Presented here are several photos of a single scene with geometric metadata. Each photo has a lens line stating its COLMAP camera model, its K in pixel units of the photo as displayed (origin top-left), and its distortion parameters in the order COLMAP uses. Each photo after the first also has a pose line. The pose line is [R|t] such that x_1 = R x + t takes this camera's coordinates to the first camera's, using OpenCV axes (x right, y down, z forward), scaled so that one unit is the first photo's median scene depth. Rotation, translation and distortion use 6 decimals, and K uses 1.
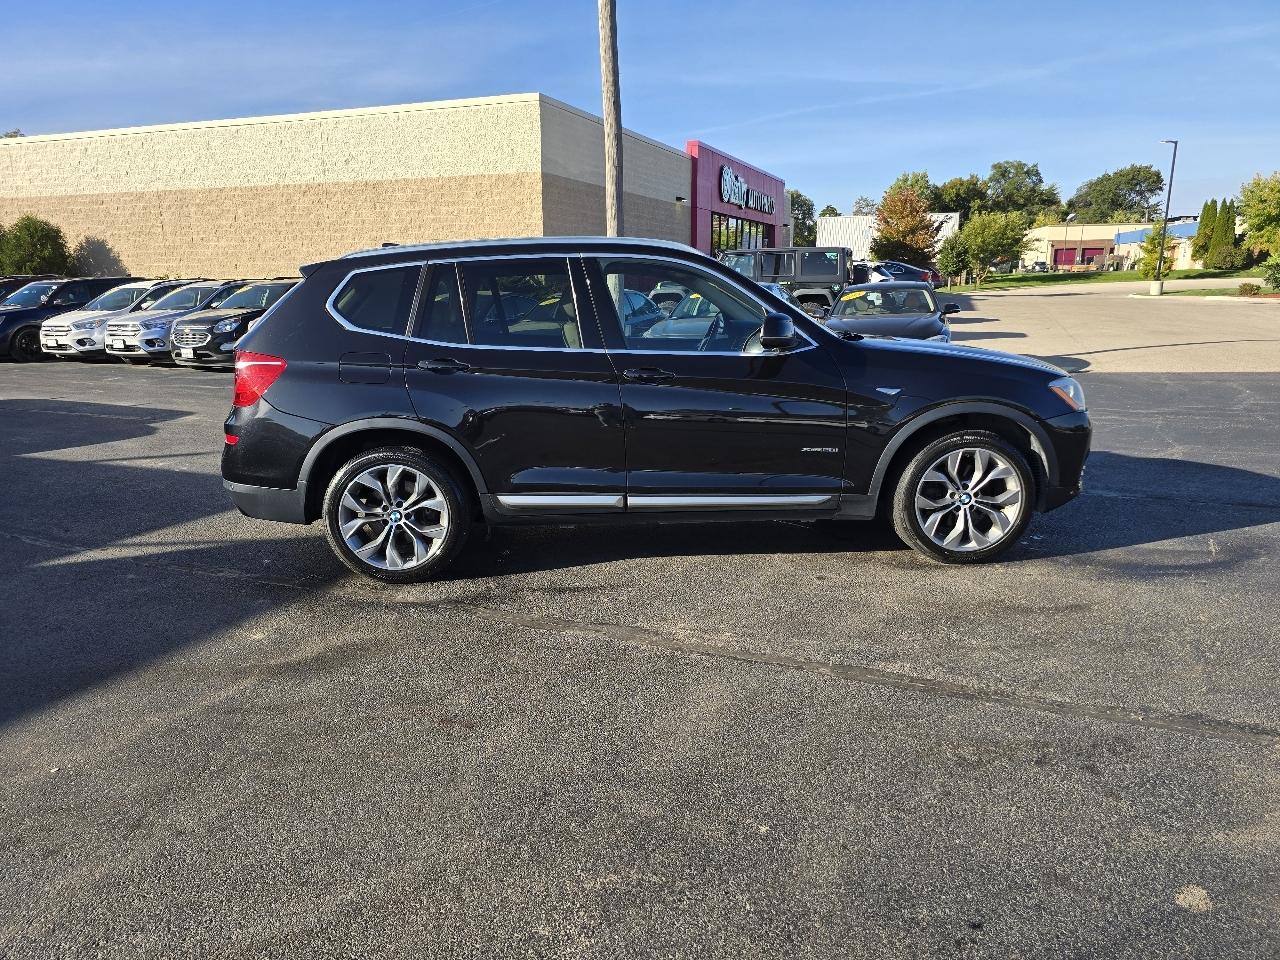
lens RADIAL K [[907.2, 0, 640.0], [0, 907.2, 480.0], [0, 0, 1]] dist [0.053938, -0.090196]
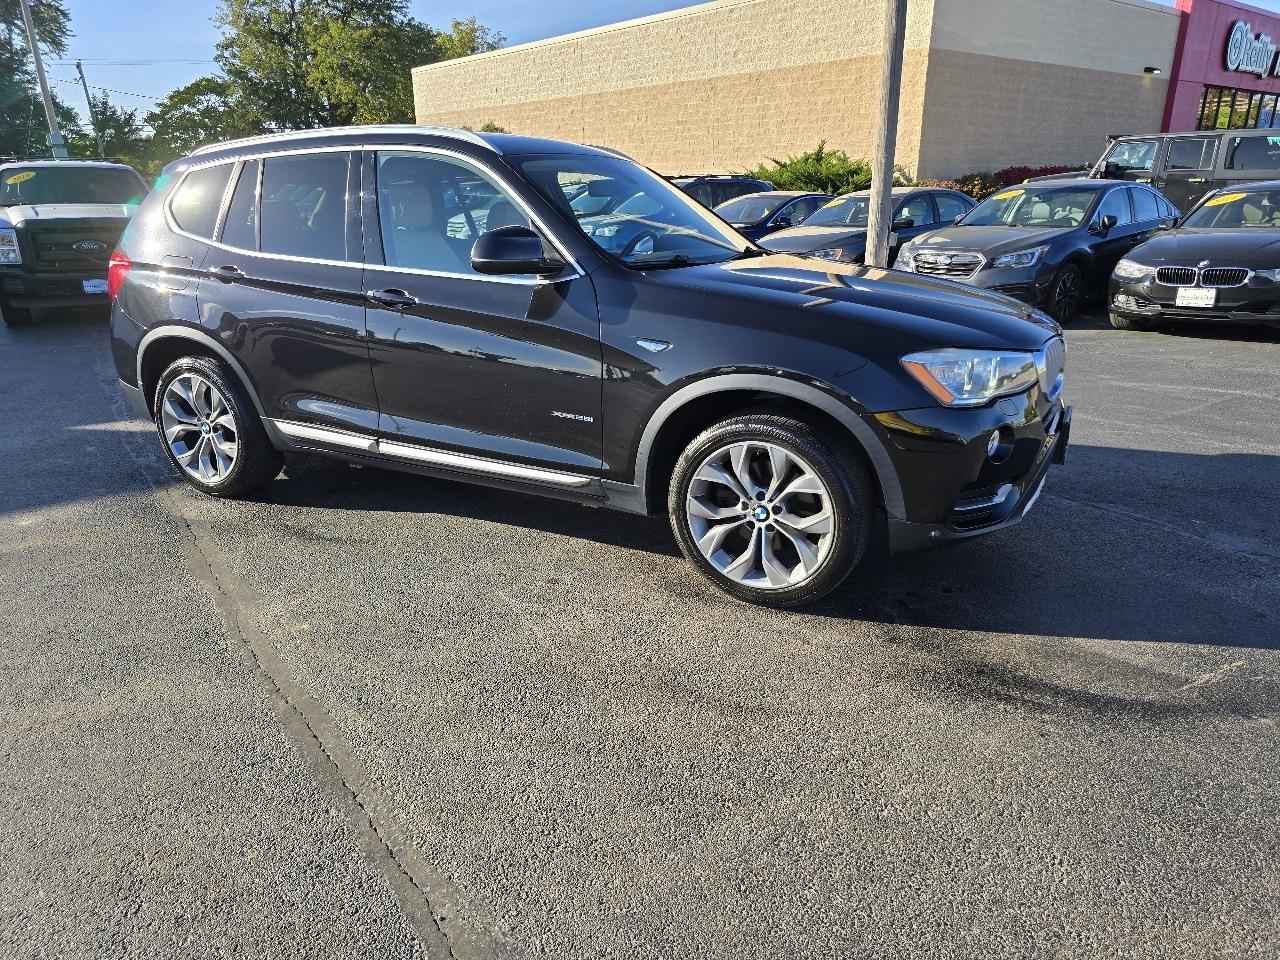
lens RADIAL K [[880.8, 0, 635.2], [0, 880.8, 503.9], [0, 0, 1]] dist [0.047042, -0.033352]
pose [[0.856614, 0.174650, -0.485499, 0.596194], [-0.107792, 0.980781, 0.162631, -0.084167], [0.504572, -0.086979, 0.858977, 0.382924]]
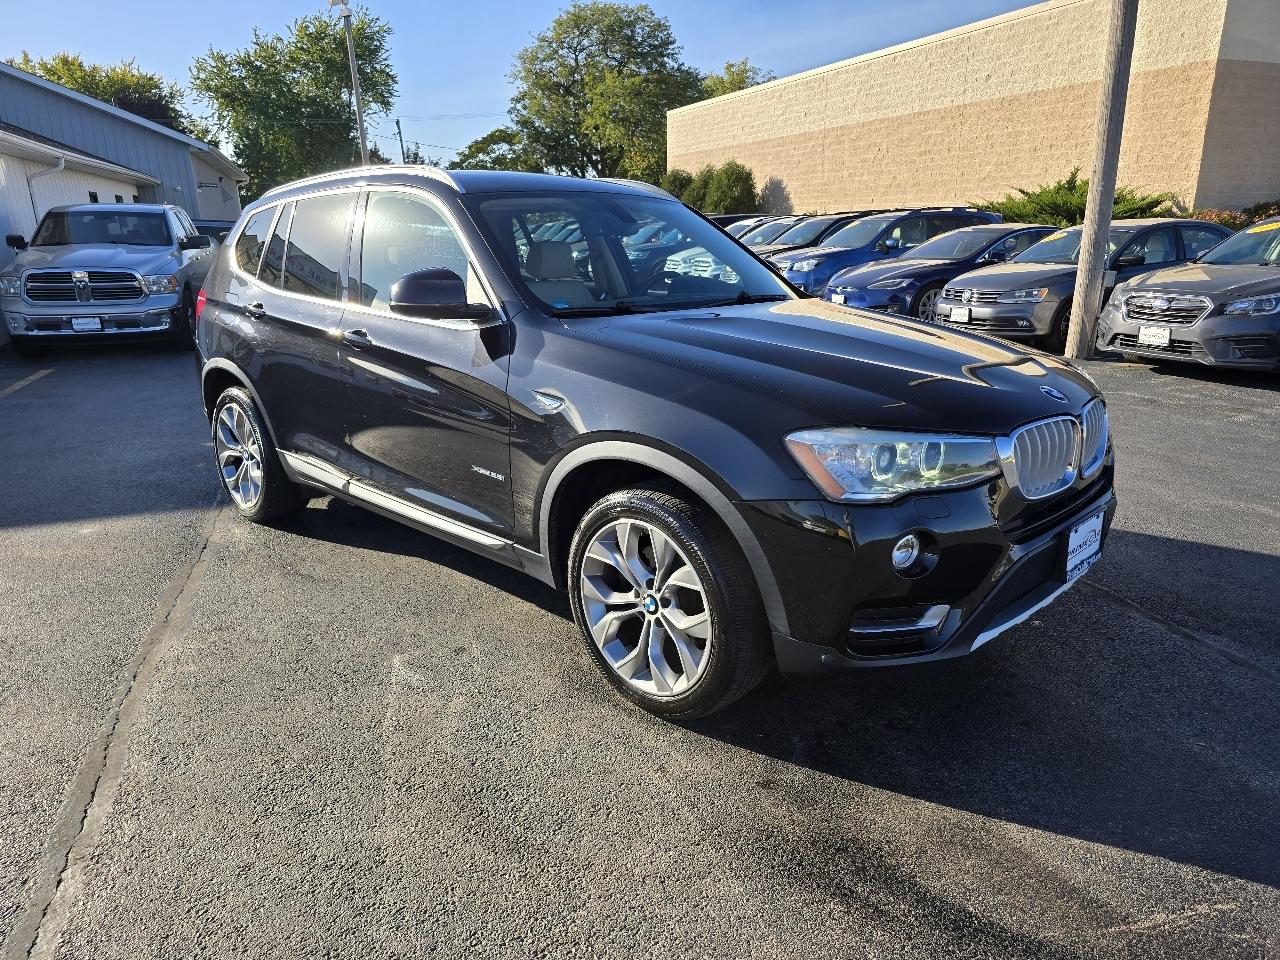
lens RADIAL K [[880.8, 0, 635.2], [0, 880.8, 503.9], [0, 0, 1]] dist [0.047042, -0.033352]
pose [[0.669979, 0.220277, -0.708947, 0.735522], [-0.147073, 0.975421, 0.164083, -0.133306], [0.727665, -0.005665, 0.685909, 0.606207]]
